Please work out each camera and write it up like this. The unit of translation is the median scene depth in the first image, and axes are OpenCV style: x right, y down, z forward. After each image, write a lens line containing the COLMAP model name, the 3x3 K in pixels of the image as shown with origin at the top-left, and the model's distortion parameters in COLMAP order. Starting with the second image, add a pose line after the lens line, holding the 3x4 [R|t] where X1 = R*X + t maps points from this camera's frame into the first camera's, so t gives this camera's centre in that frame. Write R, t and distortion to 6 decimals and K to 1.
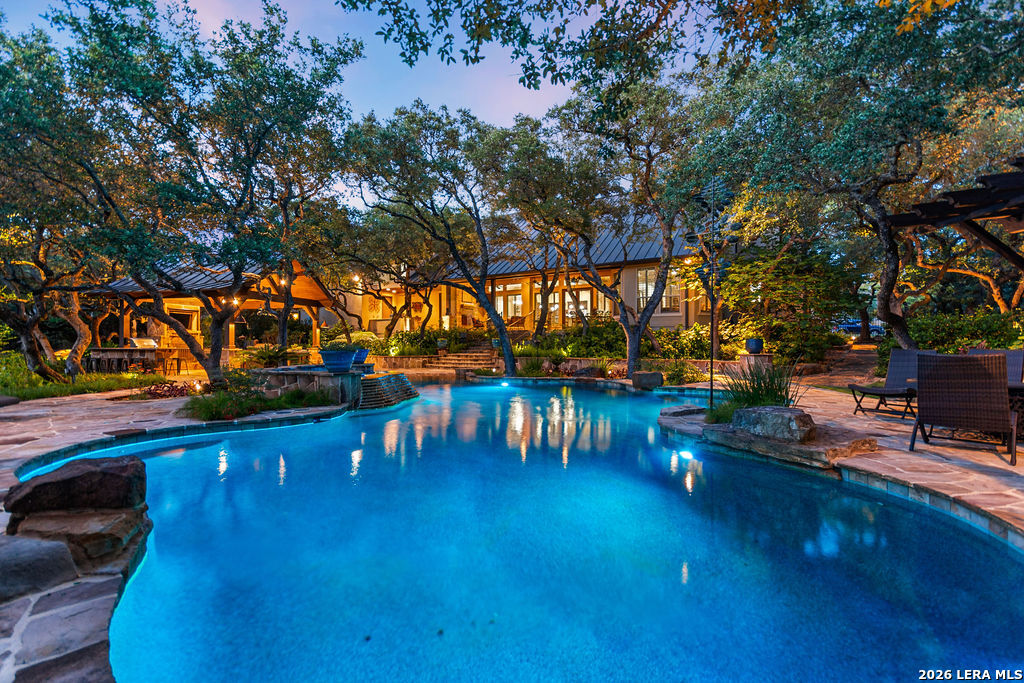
lens RADIAL K [[444.6, 0, 508.9], [0, 444.6, 346.9], [0, 0, 1]] dist [-0.000550, -0.001198]
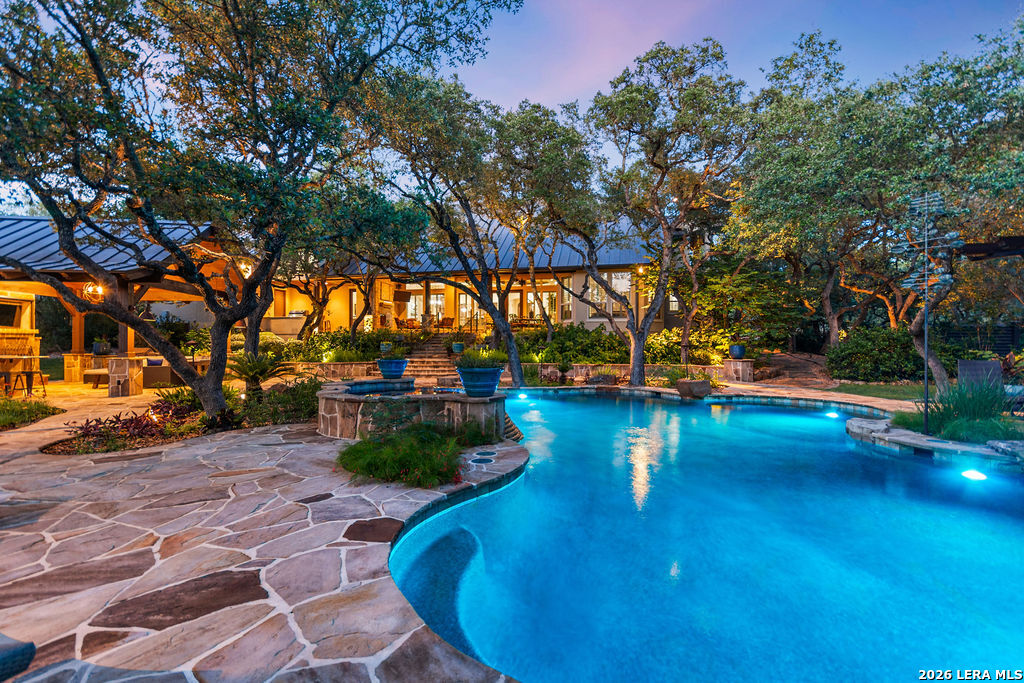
lens RADIAL K [[444.6, 0, 508.9], [0, 444.6, 346.9], [0, 0, 1]] dist [-0.000550, -0.001198]
pose [[0.943721, 0.001047, 0.330741, -0.285678], [-0.000878, 0.999999, -0.000662, -0.011849], [-0.330741, 0.000334, 0.943721, 0.131846]]
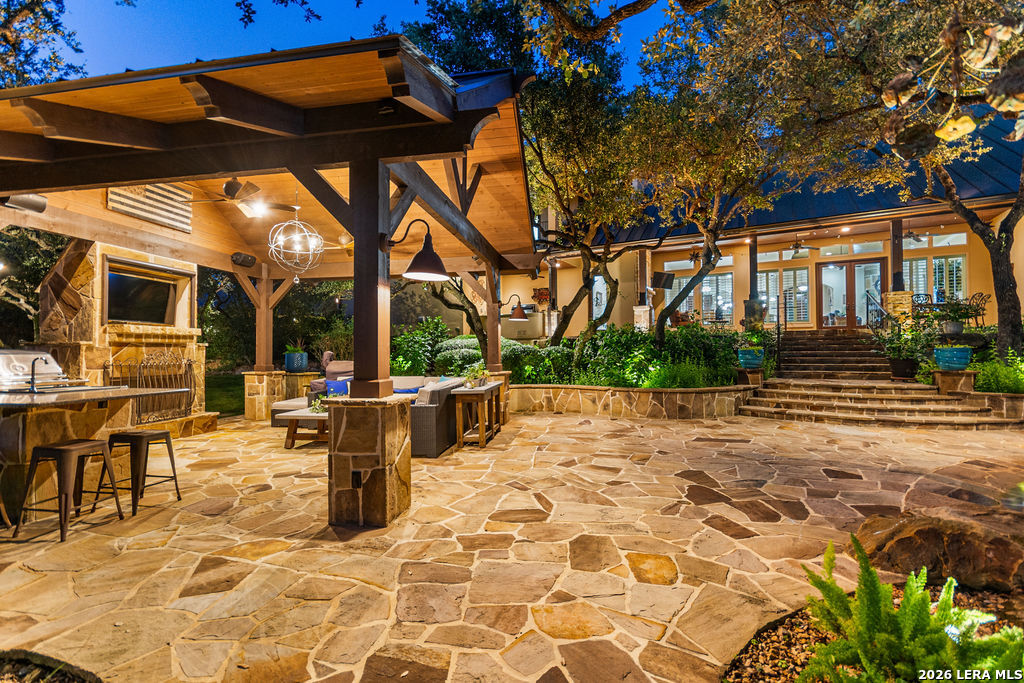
lens RADIAL K [[444.6, 0, 508.9], [0, 444.6, 346.9], [0, 0, 1]] dist [-0.000550, -0.001198]
pose [[0.998486, -0.003944, 0.054868, -0.569764], [0.004976, 0.999813, -0.018676, -0.016135], [-0.054784, 0.018921, 0.998319, 0.768946]]
